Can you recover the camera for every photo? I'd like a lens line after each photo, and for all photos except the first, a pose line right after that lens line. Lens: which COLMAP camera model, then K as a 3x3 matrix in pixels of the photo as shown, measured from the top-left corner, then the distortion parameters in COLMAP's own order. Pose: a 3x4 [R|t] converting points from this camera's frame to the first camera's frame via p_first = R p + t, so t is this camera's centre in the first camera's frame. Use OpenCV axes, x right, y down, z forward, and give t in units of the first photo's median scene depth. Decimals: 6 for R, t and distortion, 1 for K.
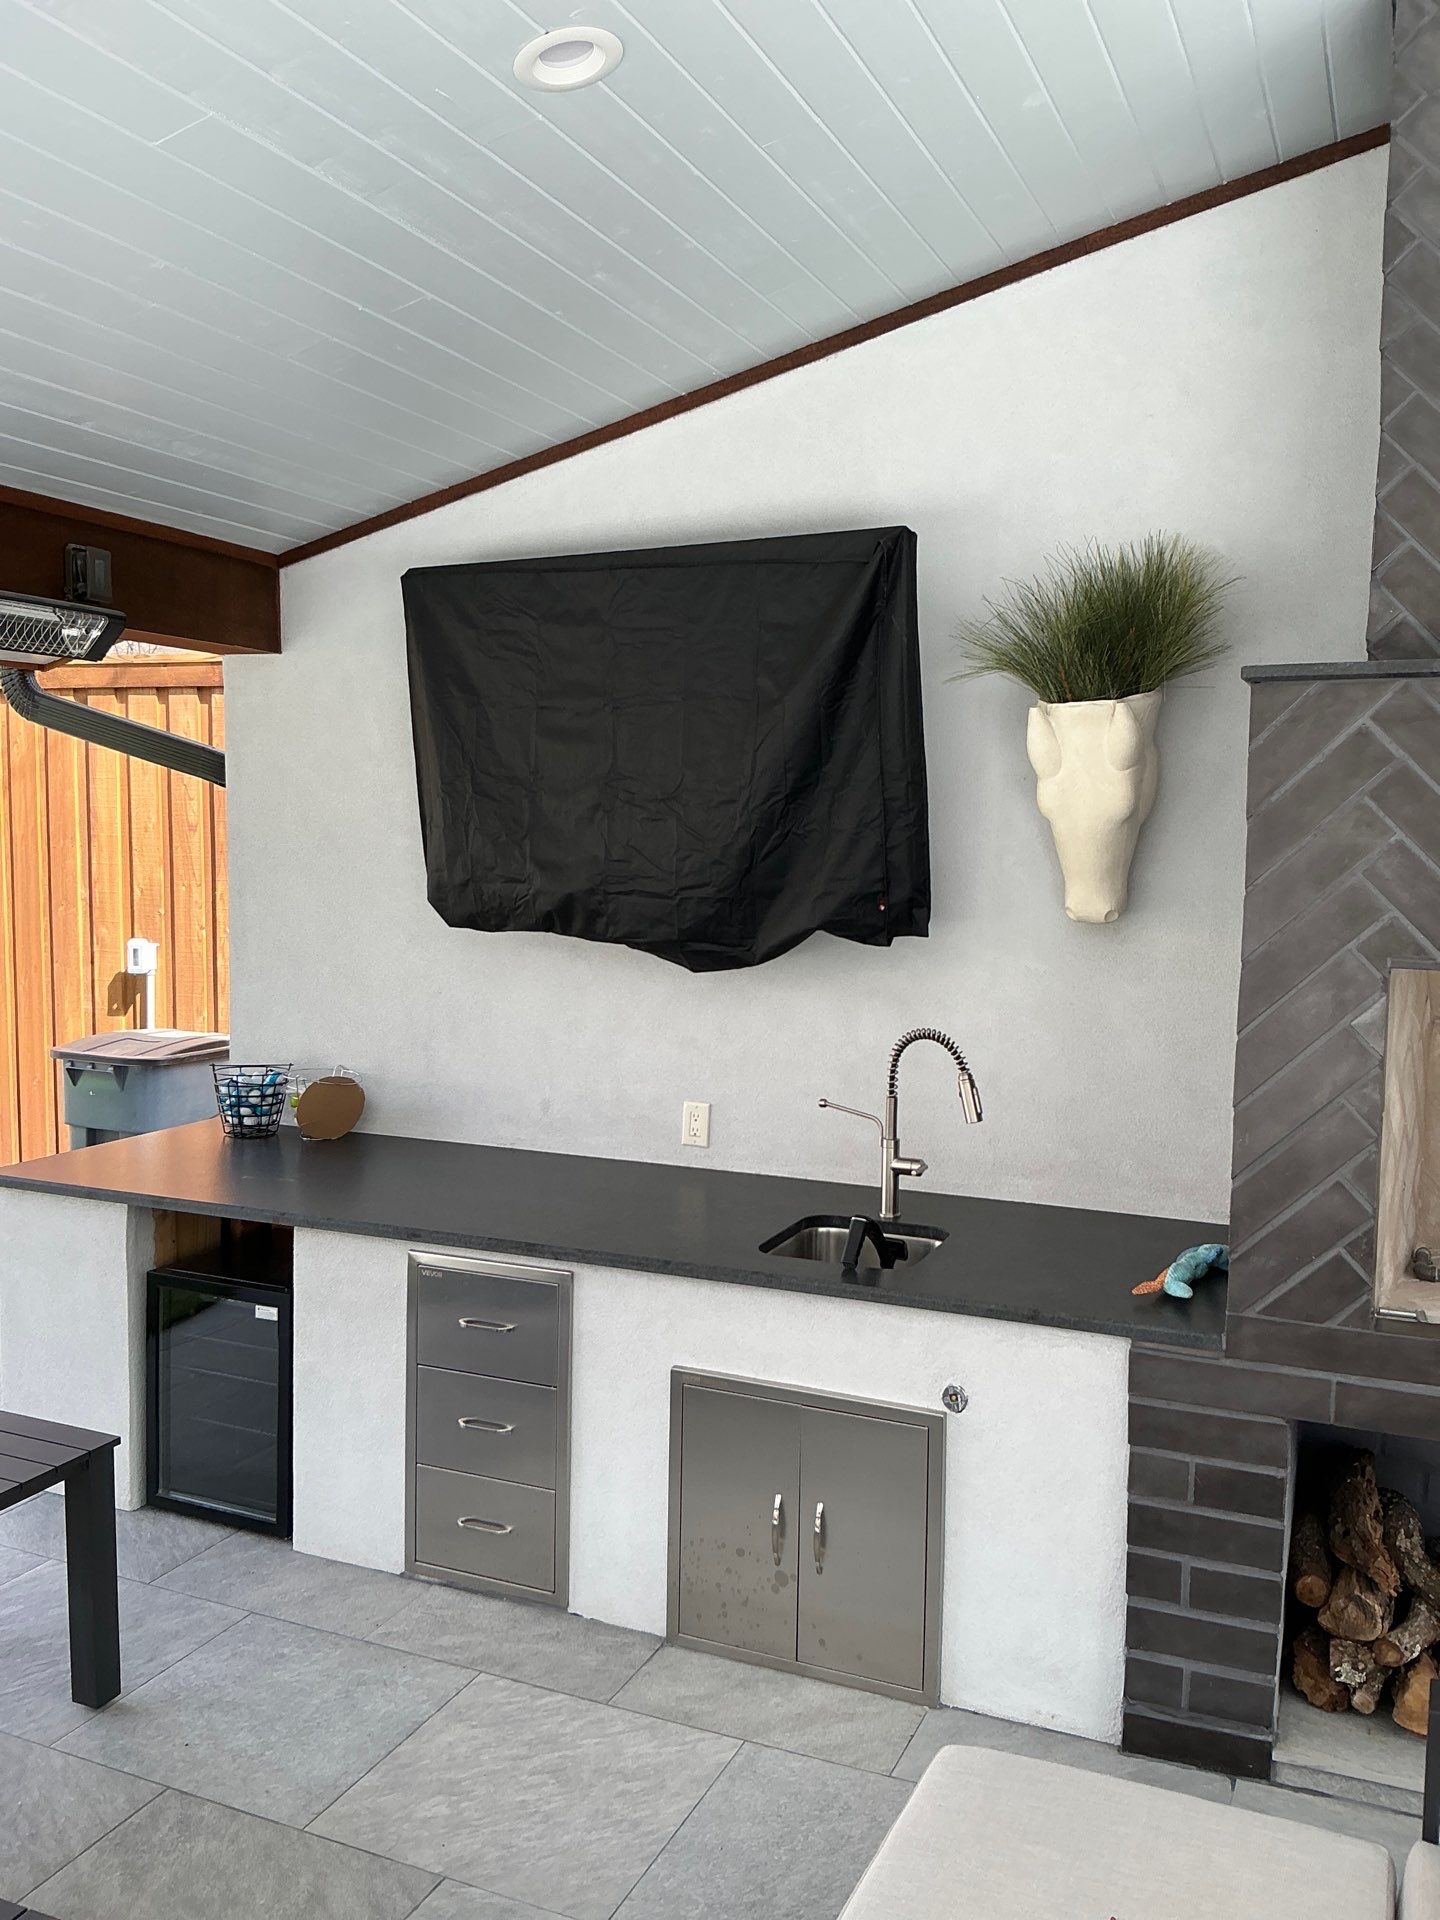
lens RADIAL K [[1593.1, 0, 718.1], [0, 1593.1, 959.7], [0, 0, 1]] dist [0.139662, -0.308988]
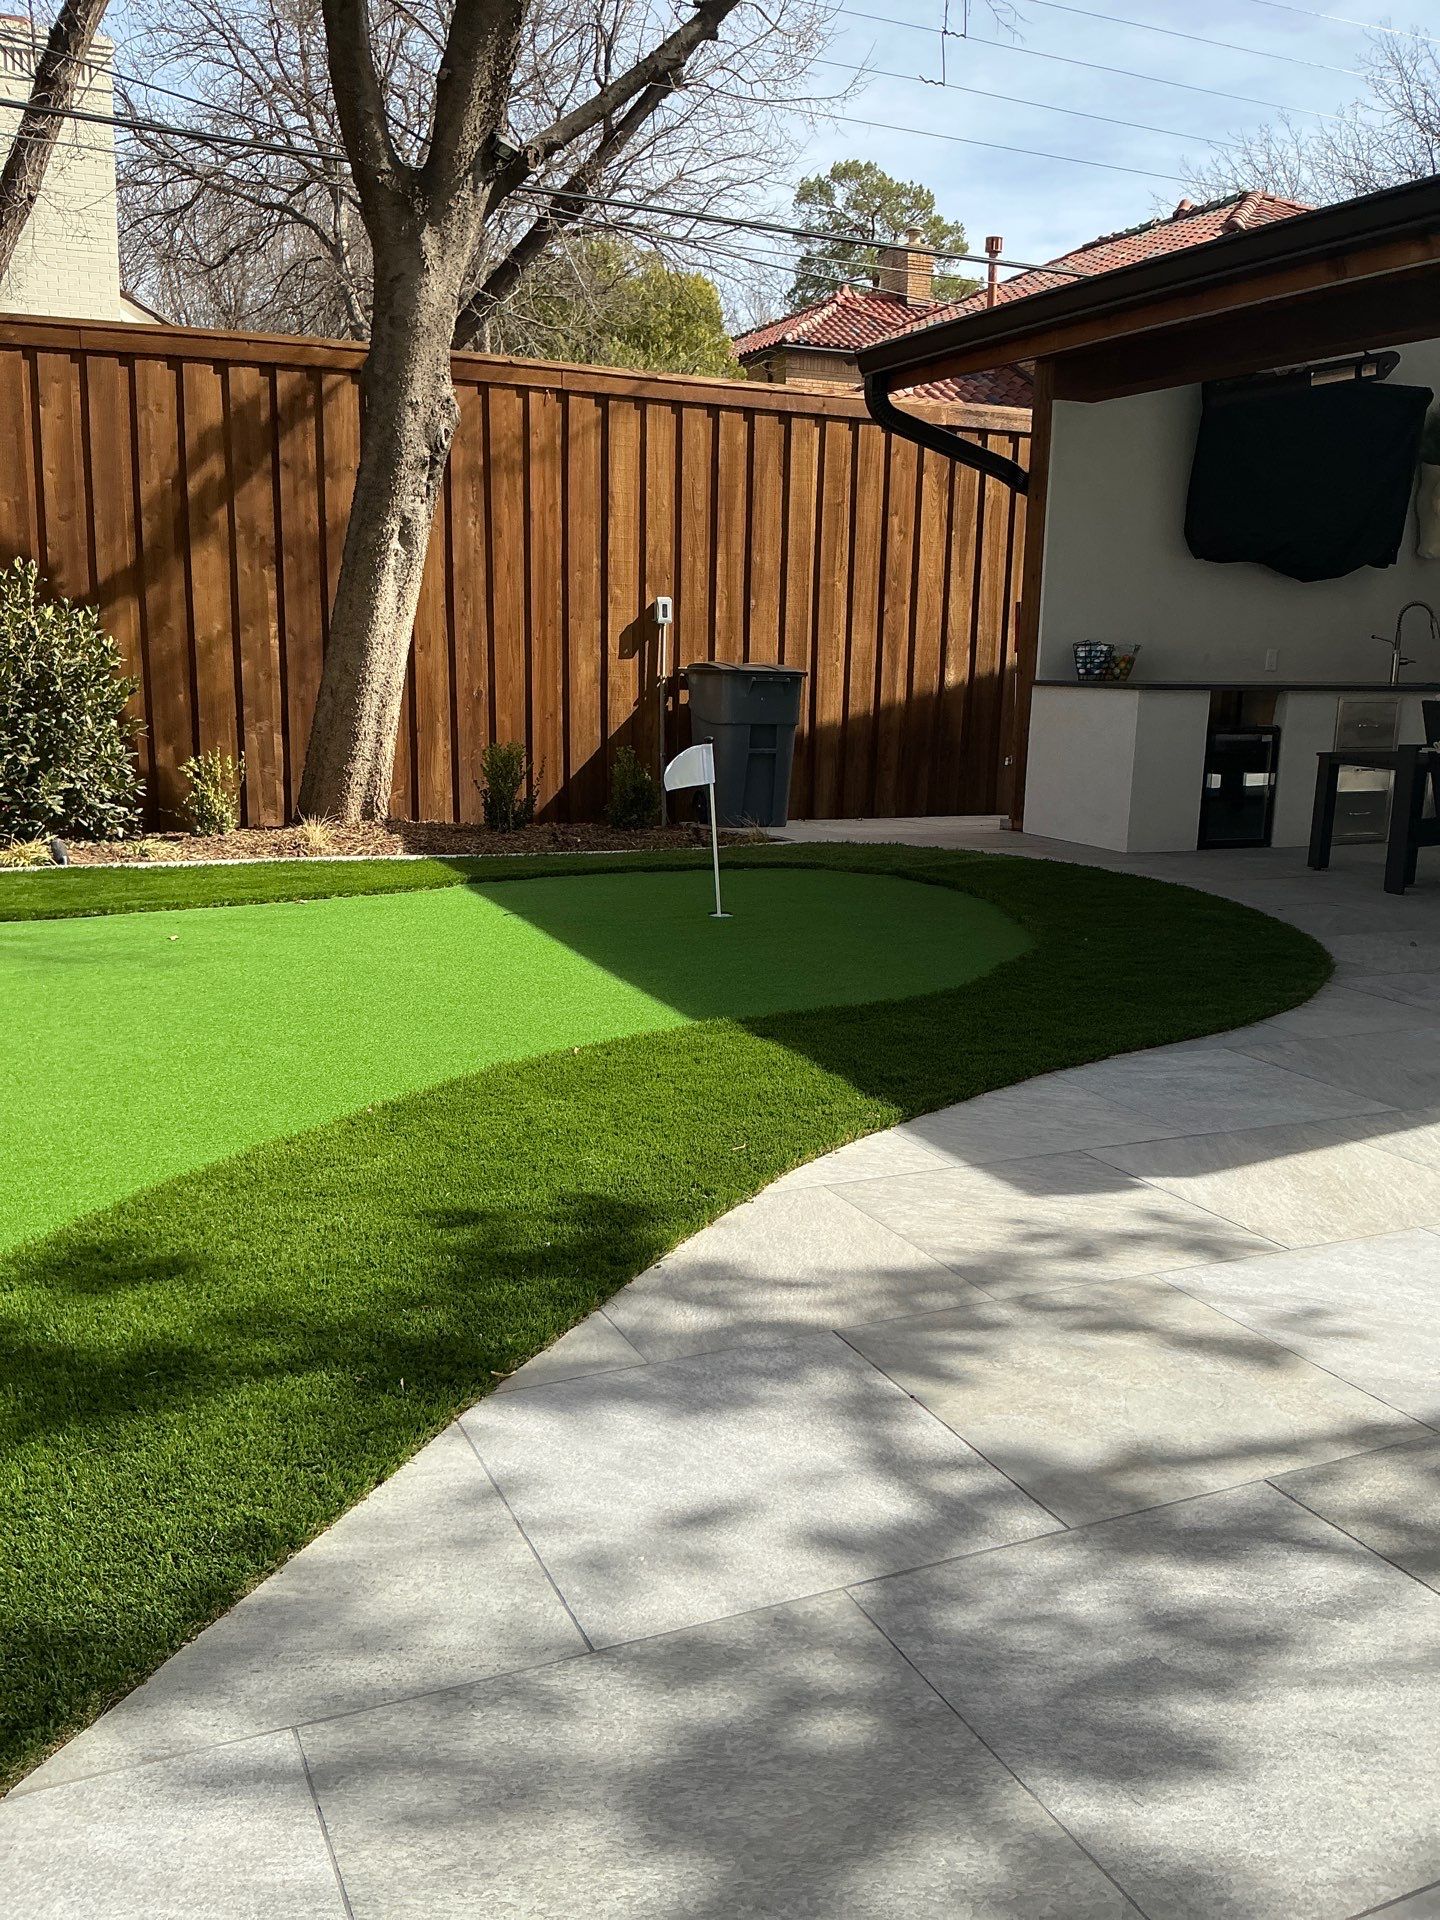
lens RADIAL K [[1604.2, 0, 726.4], [0, 1604.2, 953.1], [0, 0, 1]] dist [0.143646, -0.325226]
pose [[0.667730, -0.137332, 0.731626, -2.286477], [0.050801, 0.988951, 0.139270, 0.162128], [-0.742668, -0.055828, 0.667329, 0.088091]]
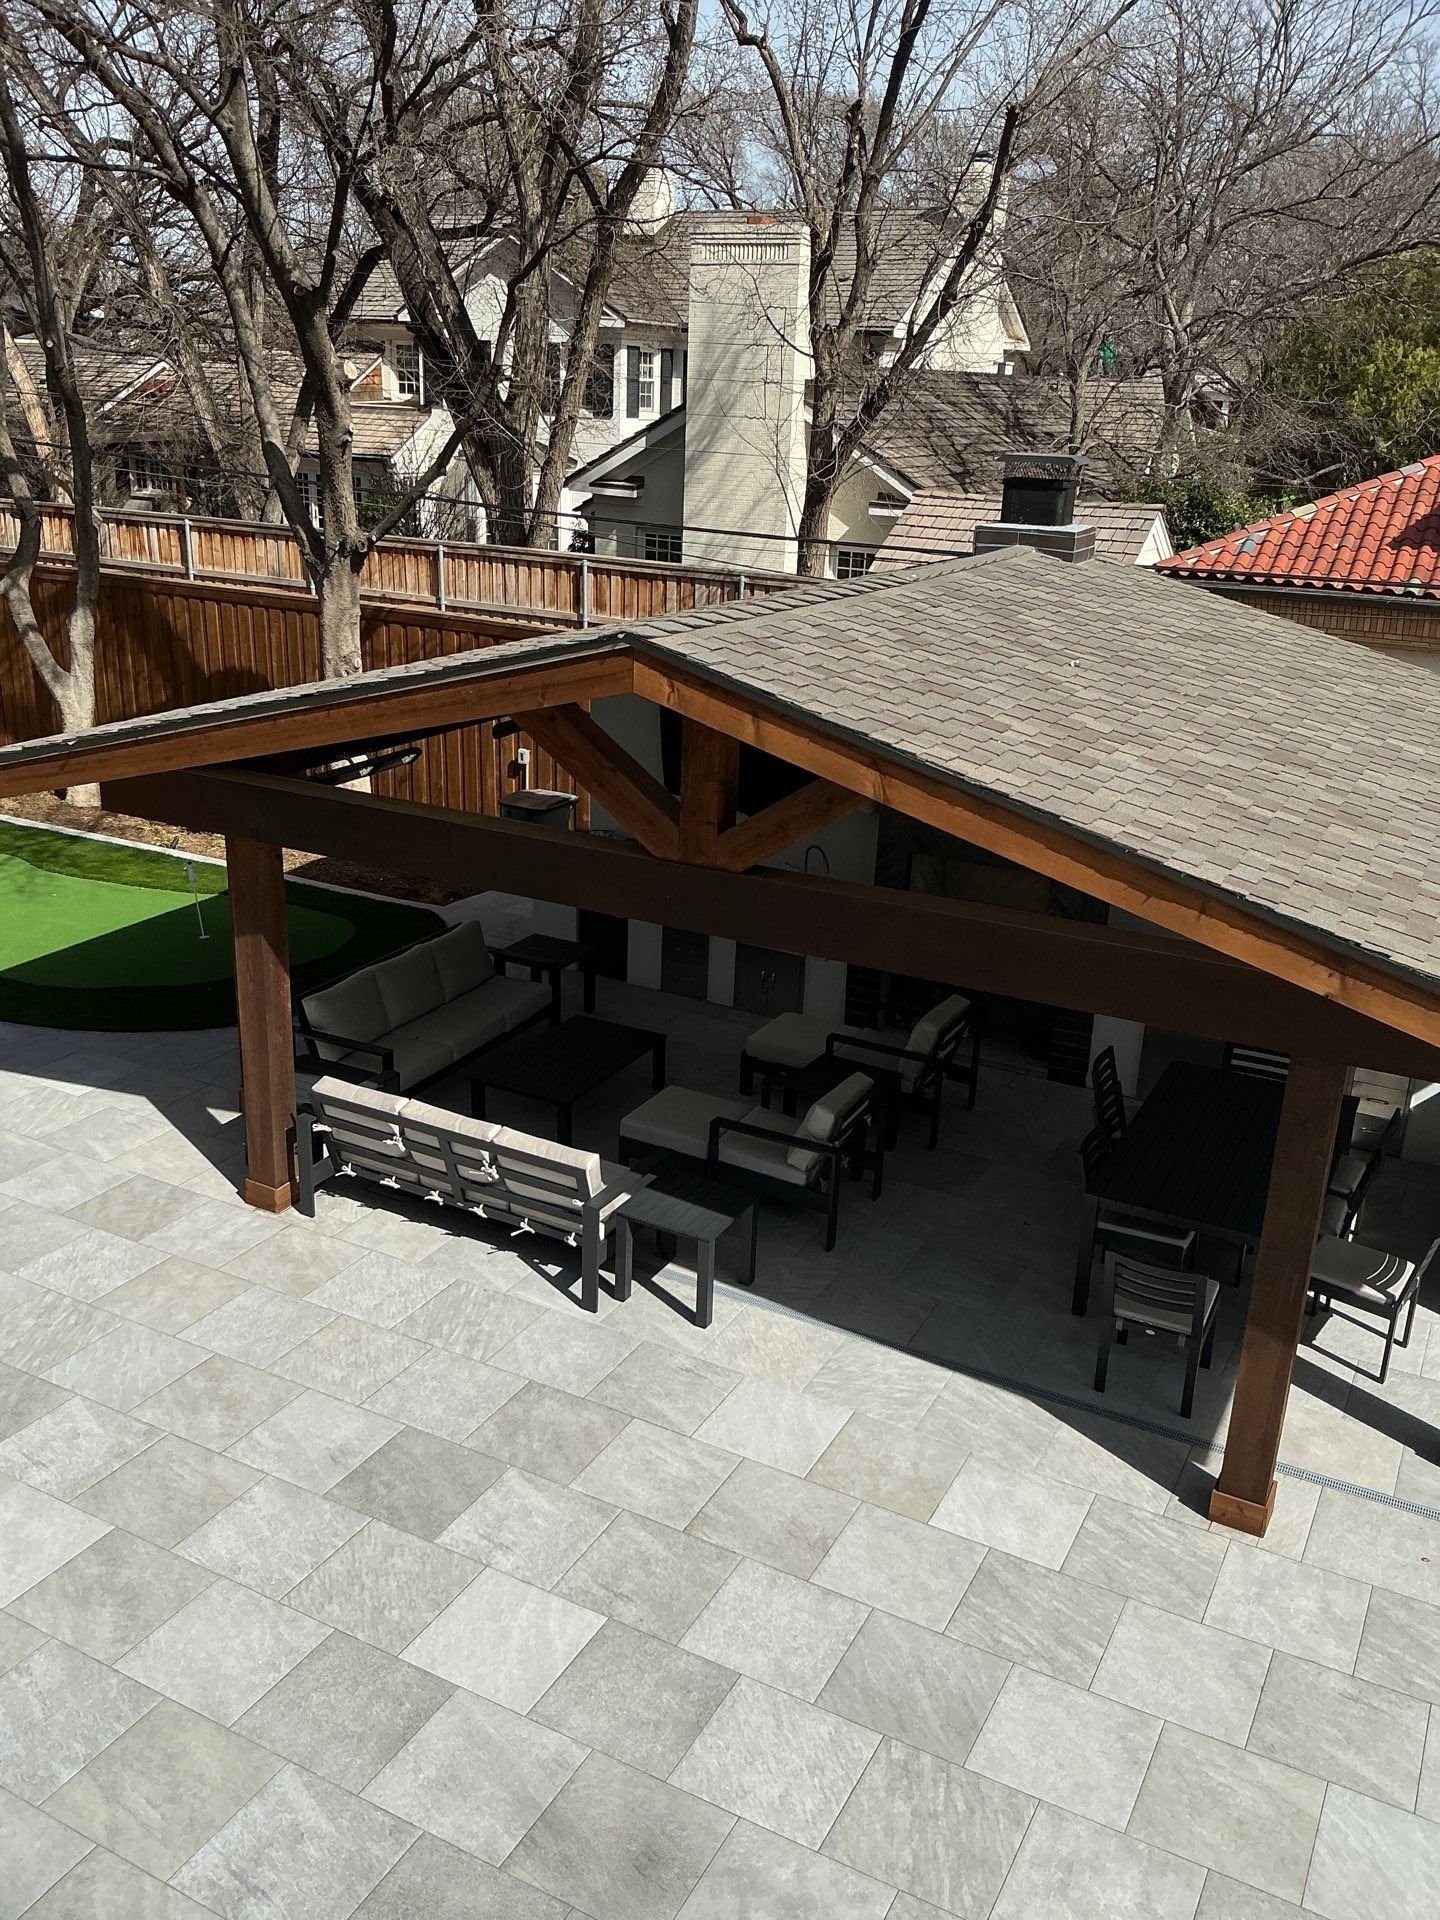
lens RADIAL K [[1602.9, 0, 720.0], [0, 1602.9, 960.0], [0, 0, 1]] dist [0.083838, -0.311720]
pose [[0.997069, 0.045565, -0.061459, 0.139615], [-0.028235, 0.965751, 0.257928, -0.567686], [0.071107, -0.255437, 0.964207, -2.238412]]
